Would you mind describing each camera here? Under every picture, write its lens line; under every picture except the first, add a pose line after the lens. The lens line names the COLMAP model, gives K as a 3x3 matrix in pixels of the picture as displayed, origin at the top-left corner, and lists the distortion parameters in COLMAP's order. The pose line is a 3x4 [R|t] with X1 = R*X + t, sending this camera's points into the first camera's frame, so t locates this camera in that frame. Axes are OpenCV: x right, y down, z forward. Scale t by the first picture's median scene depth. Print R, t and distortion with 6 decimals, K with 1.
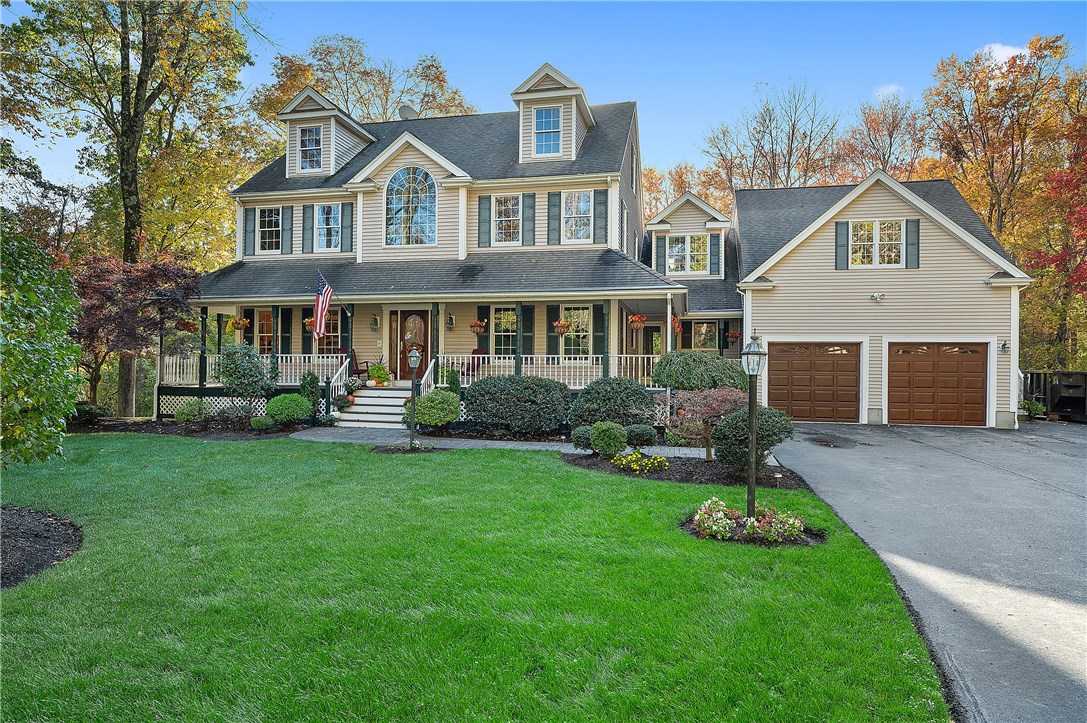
lens RADIAL K [[672.2, 0, 542.0], [0, 672.2, 358.6], [0, 0, 1]] dist [-0.000808, 0.002202]
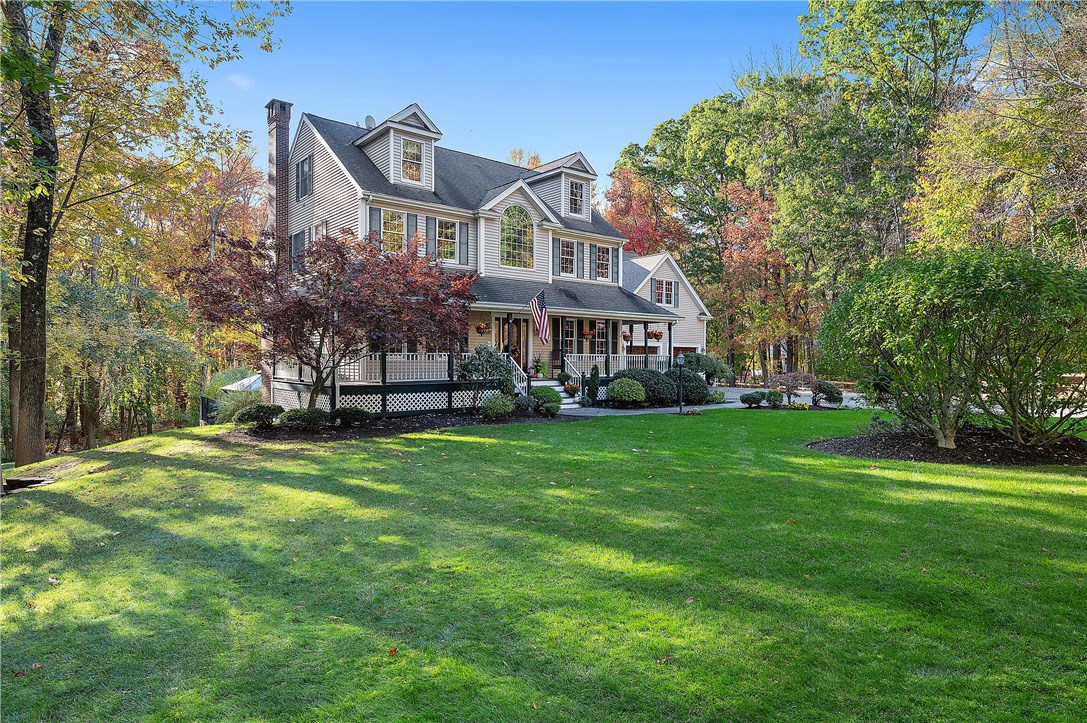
lens RADIAL K [[621.1, 0, 544.4], [0, 621.1, 360.0], [0, 0, 1]] dist [0.002734, 0.000046]
pose [[0.612349, -0.005948, 0.790565, -1.087749], [-0.002587, 0.999951, 0.009527, -0.004355], [-0.790583, -0.007879, 0.612304, 0.234425]]
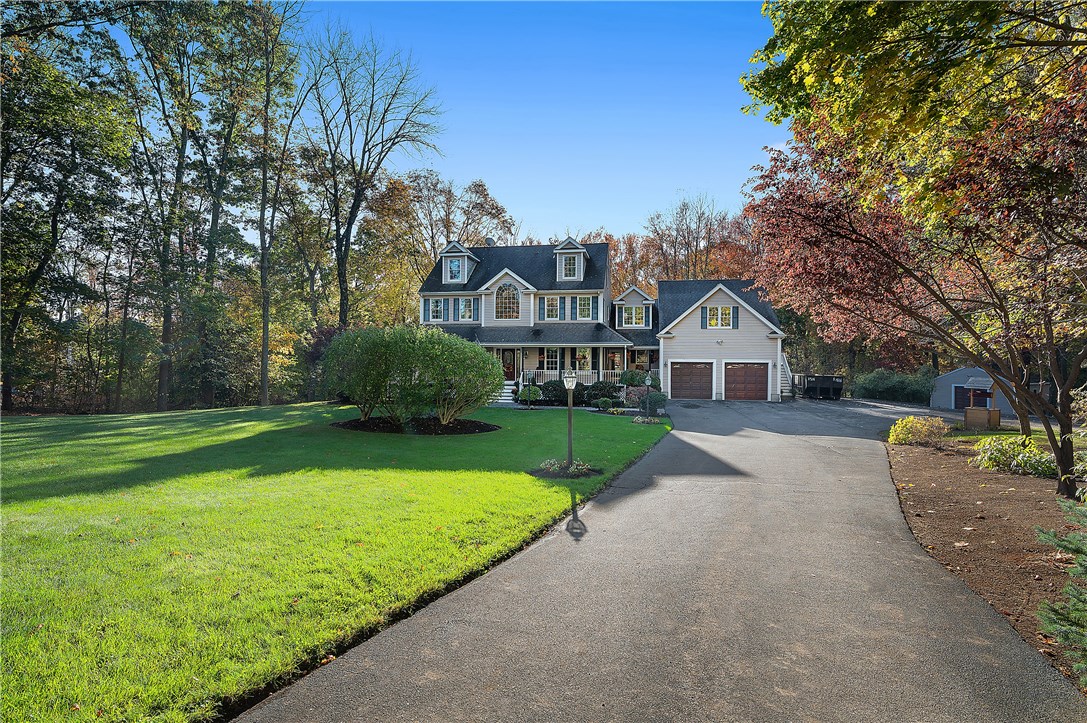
lens RADIAL K [[553.9, 0, 542.1], [0, 553.9, 361.5], [0, 0, 1]] dist [-0.000295, 0.000012]
pose [[0.998884, -0.001320, 0.047202, -0.167295], [0.000581, 0.999877, 0.015670, -0.059125], [-0.047217, -0.015625, 0.998762, -0.797596]]
